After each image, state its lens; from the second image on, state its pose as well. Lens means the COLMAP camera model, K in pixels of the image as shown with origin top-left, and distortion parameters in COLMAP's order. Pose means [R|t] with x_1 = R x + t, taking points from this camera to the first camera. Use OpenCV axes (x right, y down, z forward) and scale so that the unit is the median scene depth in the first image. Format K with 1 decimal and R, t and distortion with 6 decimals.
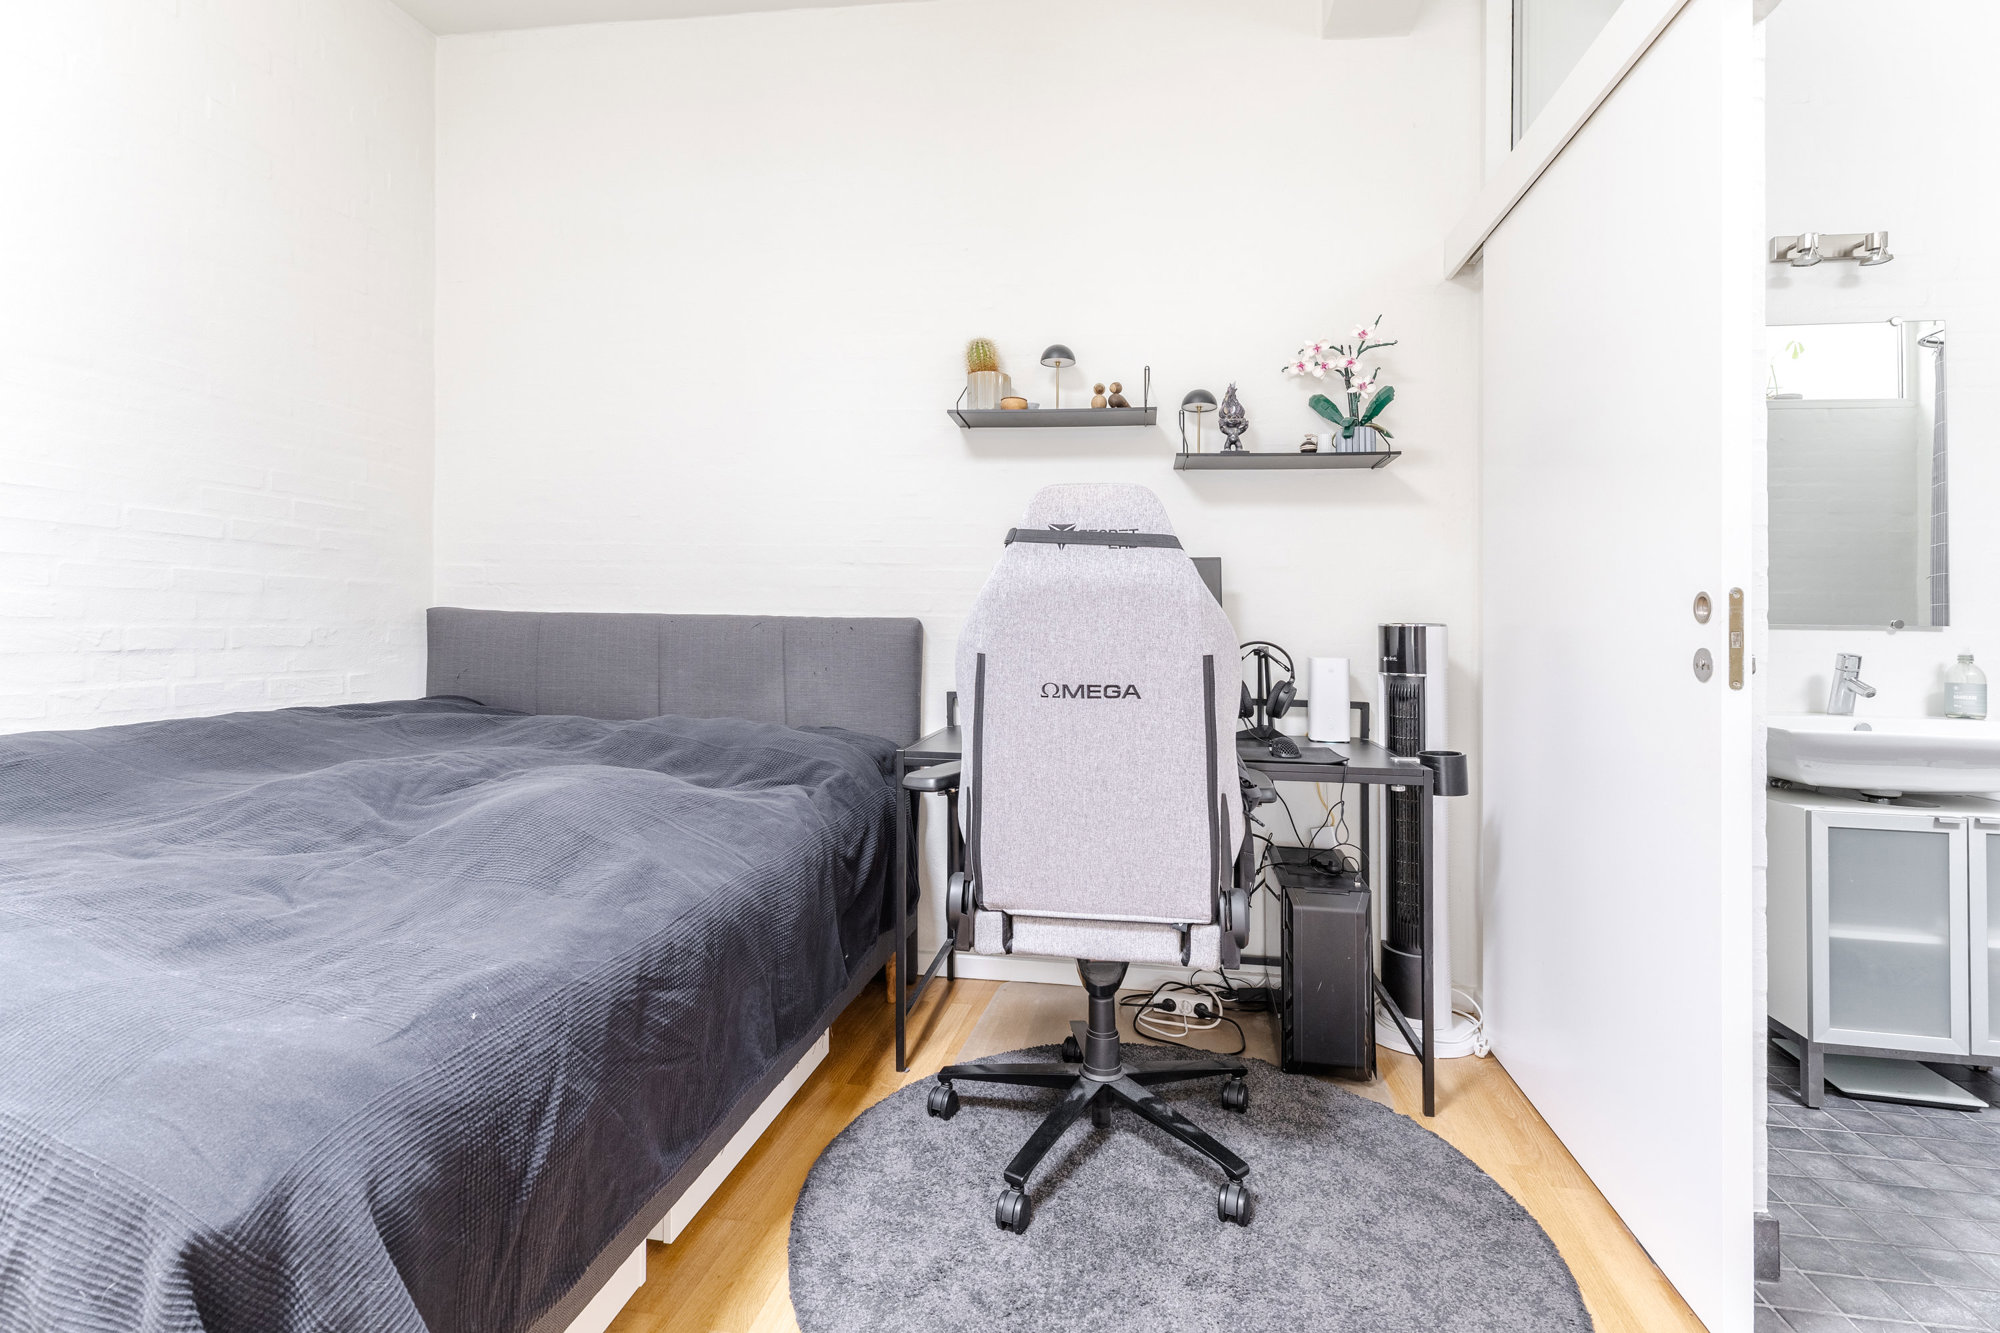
lens RADIAL K [[937.6, 0, 1003.6], [0, 937.6, 621.2], [0, 0, 1]] dist [0.000127, -0.000131]
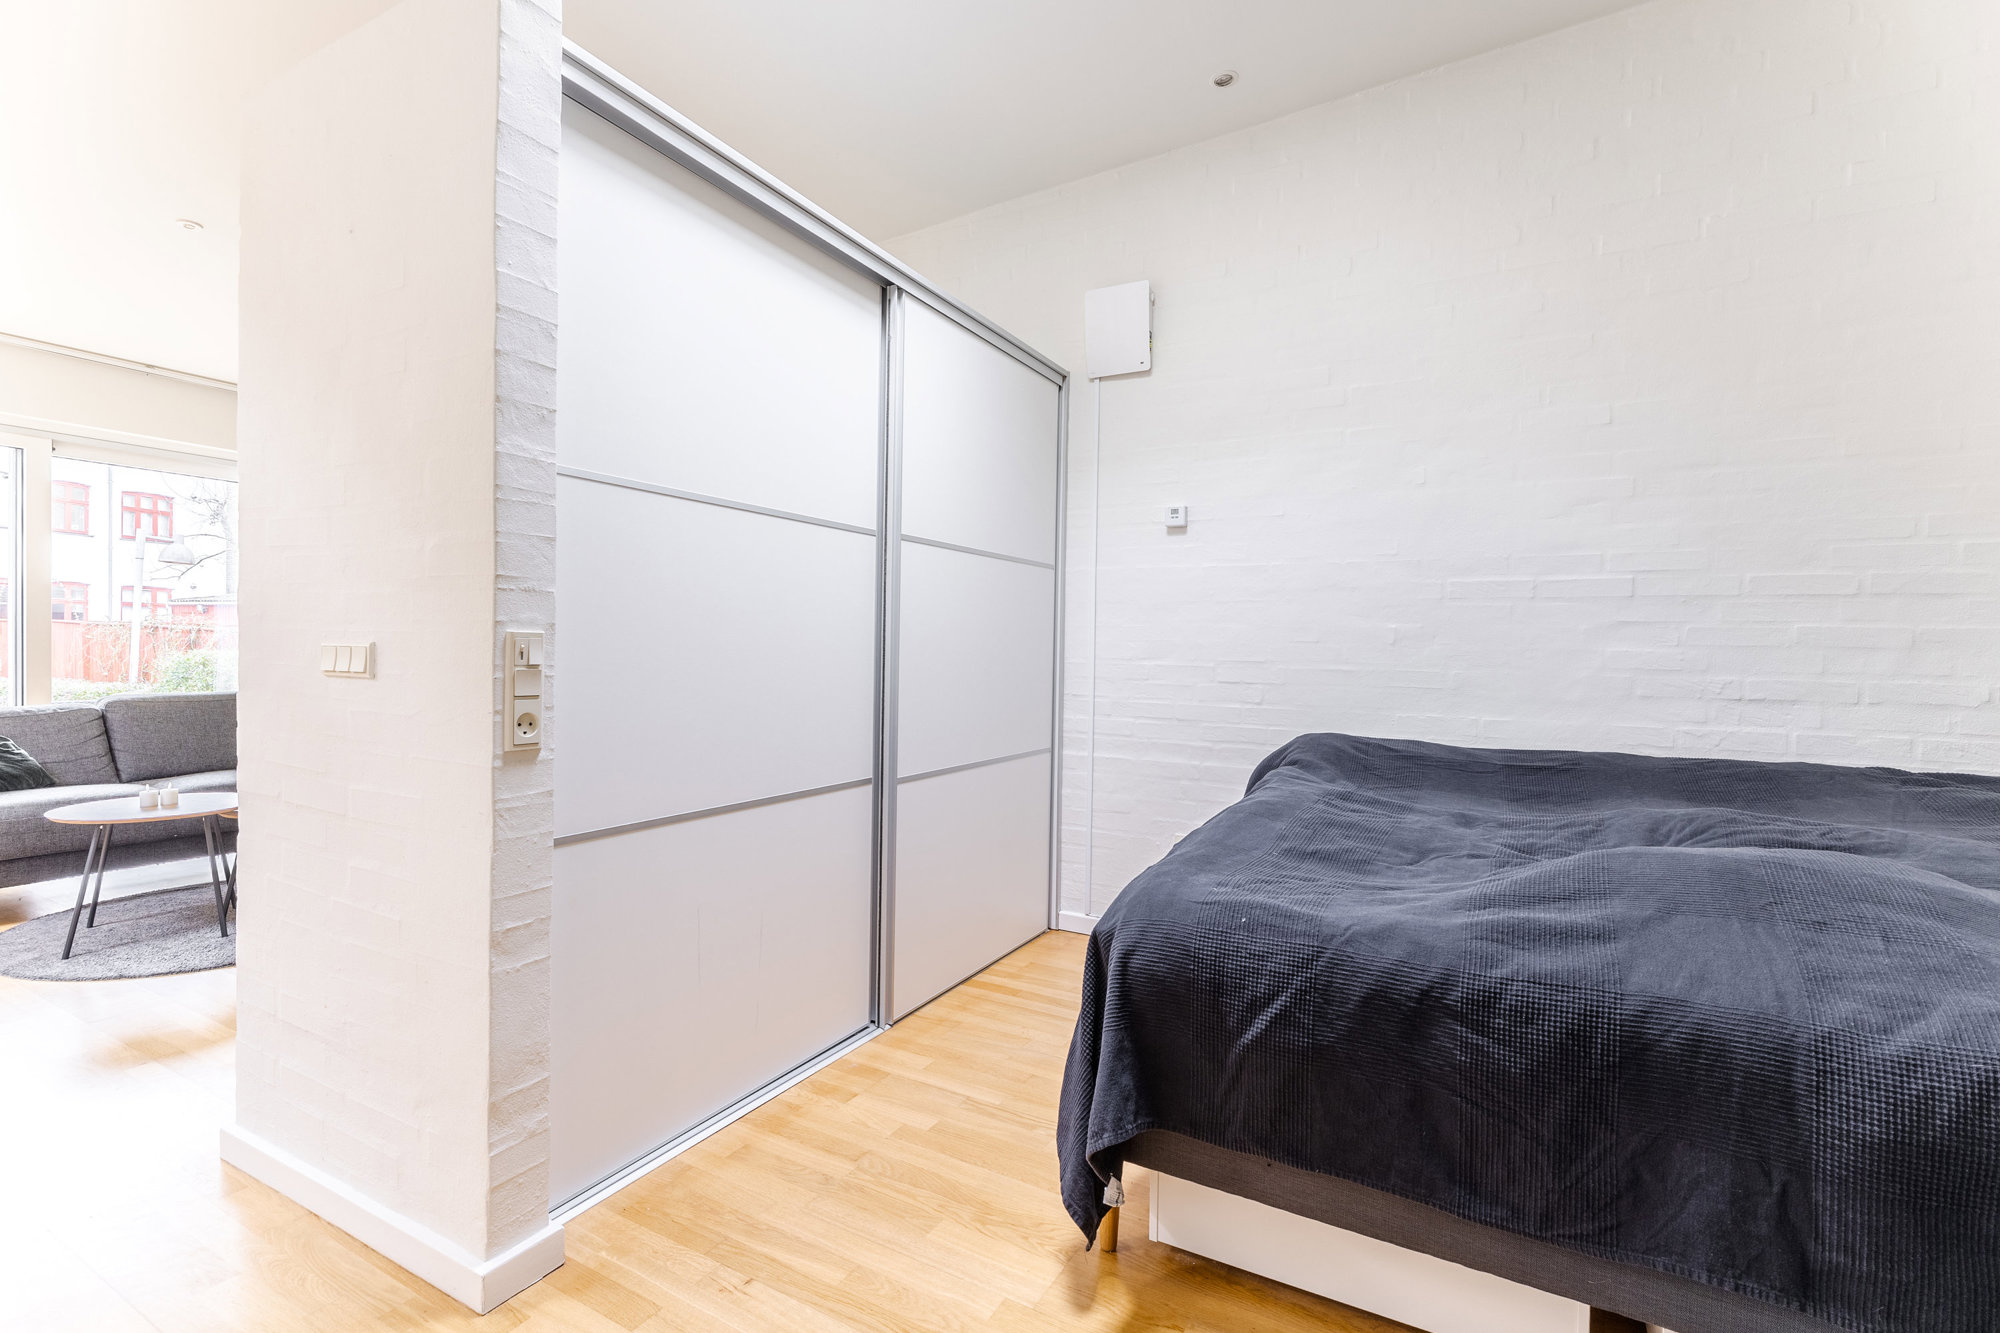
lens RADIAL K [[922.6, 0, 1000.0], [0, 922.6, 666.5], [0, 0, 1]] dist [0.000014, -0.000099]
pose [[-0.335191, -0.004995, -0.942137, 0.457611], [-0.019030, 0.999818, 0.001470, 0.006357], [0.941958, 0.018421, -0.335225, 0.520200]]
